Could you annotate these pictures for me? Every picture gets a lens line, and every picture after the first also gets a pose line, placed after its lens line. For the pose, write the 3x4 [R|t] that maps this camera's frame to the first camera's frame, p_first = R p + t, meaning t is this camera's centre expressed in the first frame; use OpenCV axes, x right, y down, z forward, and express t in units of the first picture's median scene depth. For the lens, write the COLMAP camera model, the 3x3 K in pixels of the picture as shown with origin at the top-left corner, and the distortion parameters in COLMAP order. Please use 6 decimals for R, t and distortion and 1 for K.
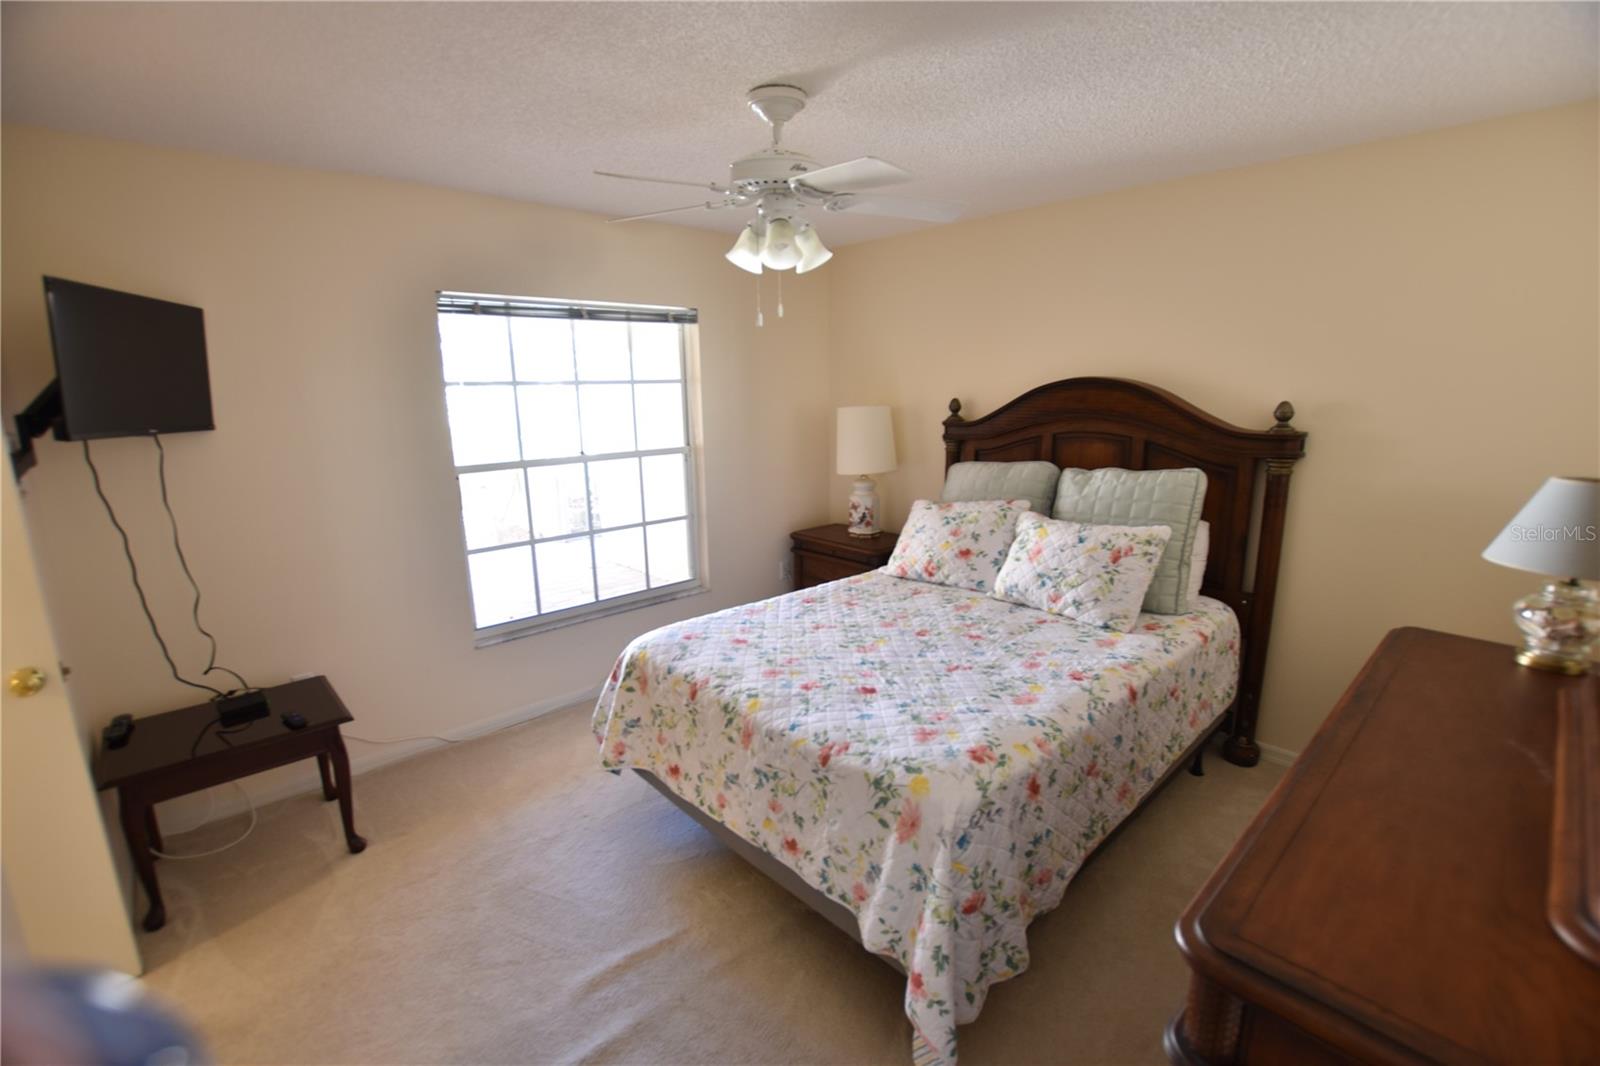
lens RADIAL K [[706.9, 0, 811.5], [0, 706.9, 536.8], [0, 0, 1]] dist [-0.031806, 0.003920]
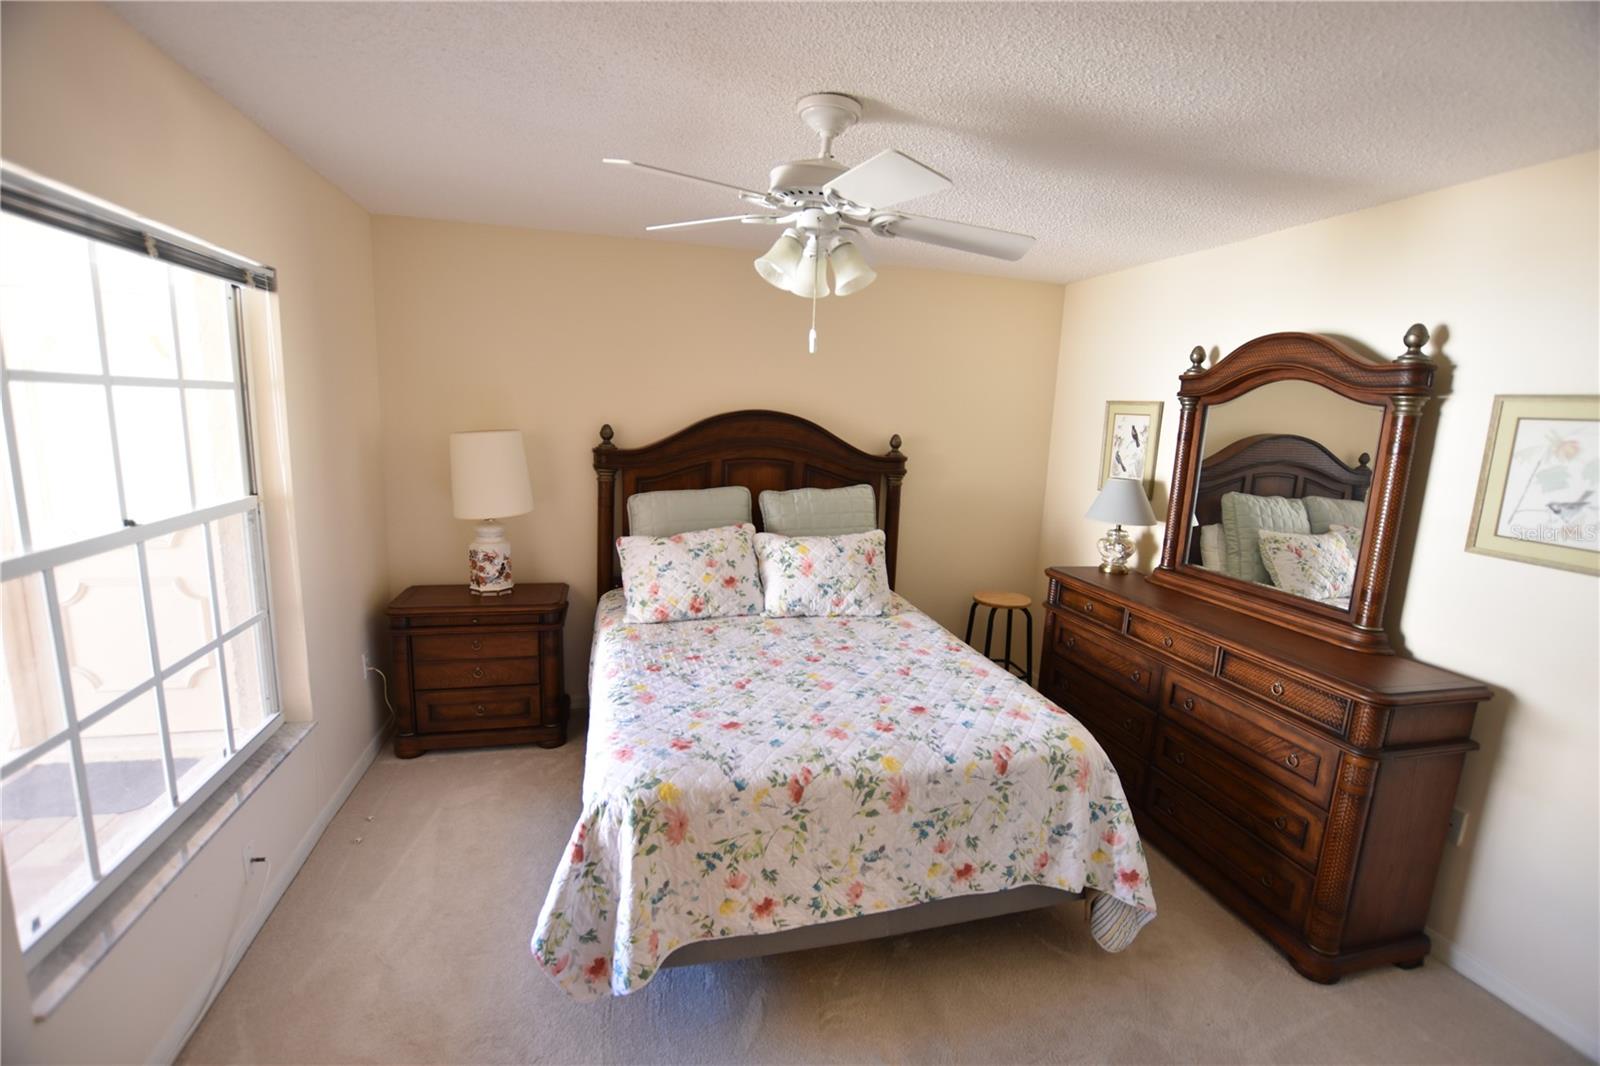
lens RADIAL K [[707.3, 0, 812.1], [0, 707.3, 537.5], [0, 0, 1]] dist [-0.030836, 0.002781]
pose [[0.470159, -0.119621, 0.874438, -0.691813], [0.137428, 0.988610, 0.061348, -0.097275], [-0.871817, 0.091329, 0.481243, 0.468238]]
